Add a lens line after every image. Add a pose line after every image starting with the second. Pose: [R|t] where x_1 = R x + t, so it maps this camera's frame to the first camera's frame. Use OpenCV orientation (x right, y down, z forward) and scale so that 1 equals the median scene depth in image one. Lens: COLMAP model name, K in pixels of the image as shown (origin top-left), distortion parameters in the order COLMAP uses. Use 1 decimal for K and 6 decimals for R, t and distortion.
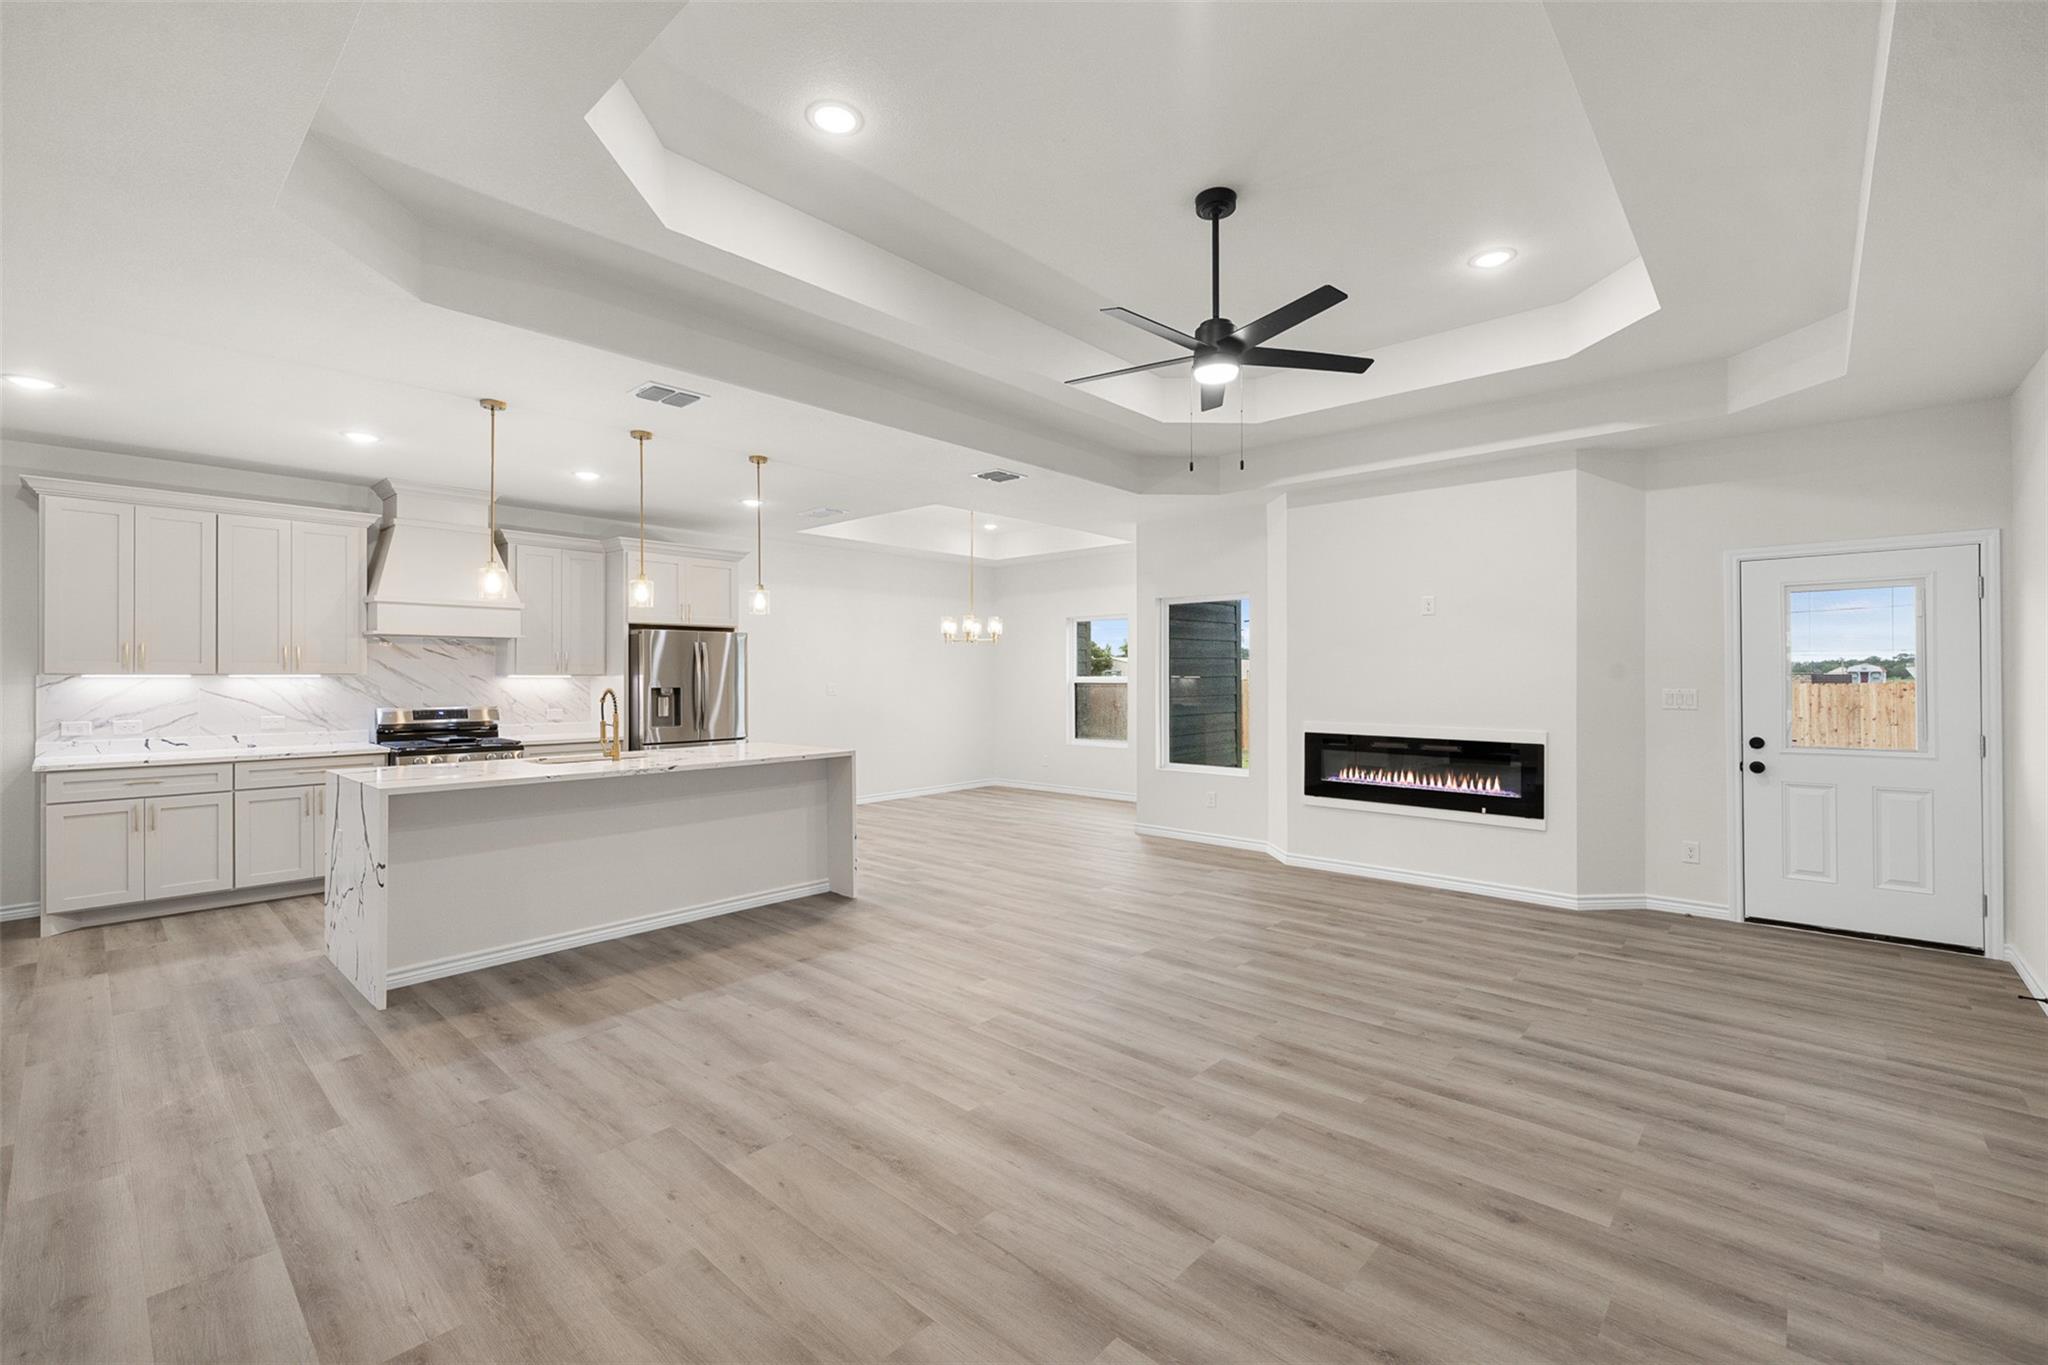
lens RADIAL K [[865.6, 0, 1024.0], [0, 865.6, 682.5], [0, 0, 1]] dist [0.002350, 0.000434]
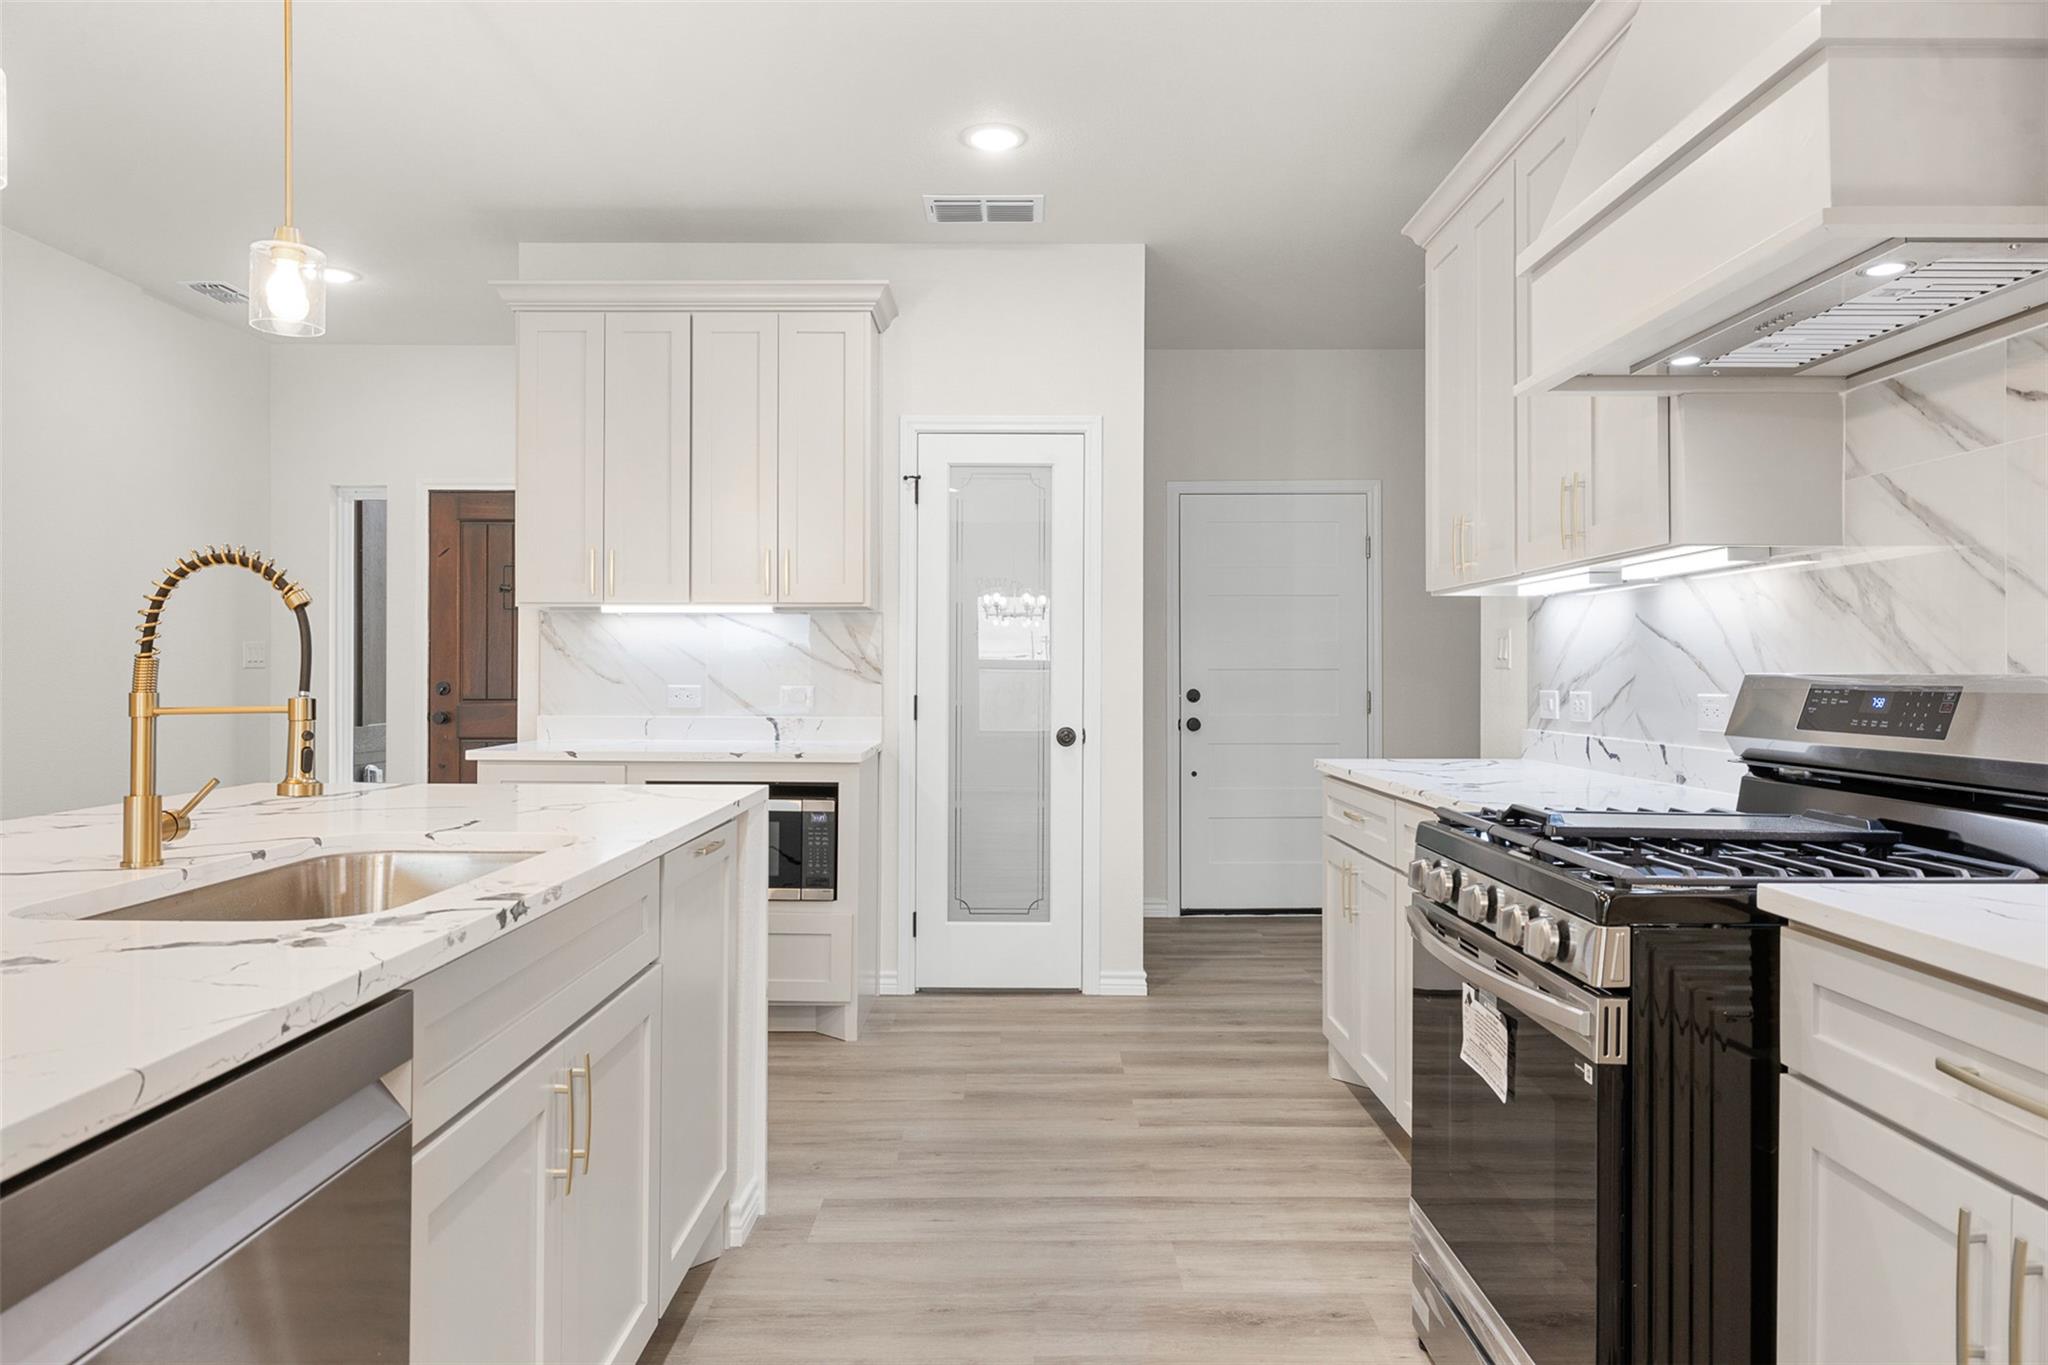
lens RADIAL K [[1302.3, 0, 1024.0], [0, 1302.3, 682.5], [0, 0, 1]] dist [-0.025593, 0.000135]
pose [[-0.739010, 0.000885, -0.673694, -0.386608], [-0.008382, 0.999910, 0.010507, 0.034738], [0.673642, 0.013412, -0.738936, 1.301266]]
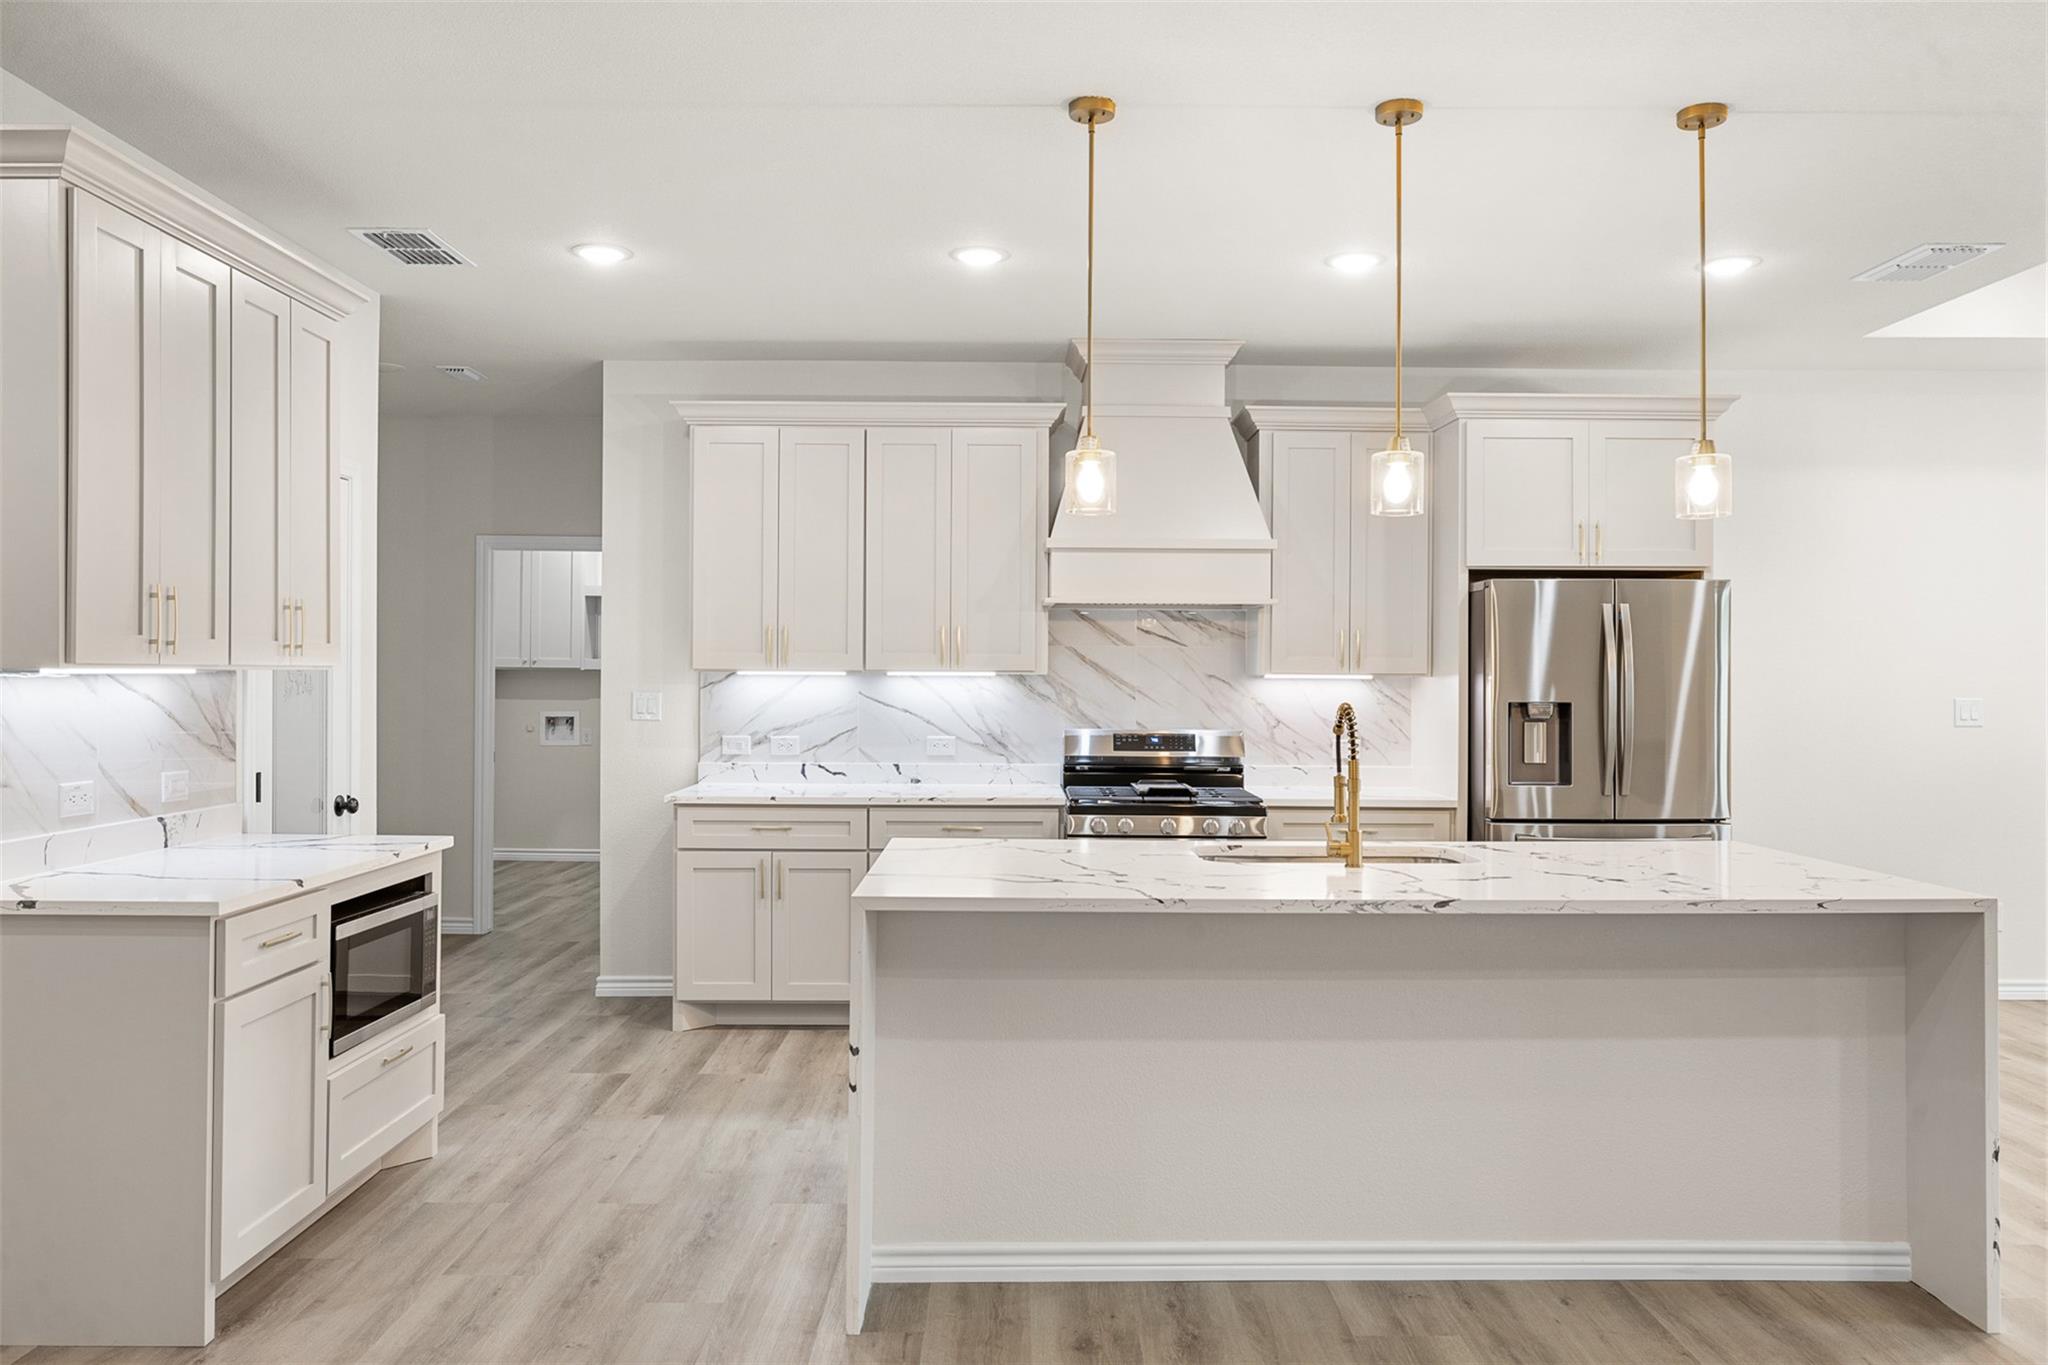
lens RADIAL K [[1445.4, 0, 1016.7], [0, 1445.4, 672.3], [0, 0, 1]] dist [-0.001748, -0.002032]
pose [[0.677857, 0.002371, -0.735190, -0.040401], [-0.010999, 0.999916, -0.006917, -0.002164], [0.735111, 0.012775, 0.677826, 0.342635]]
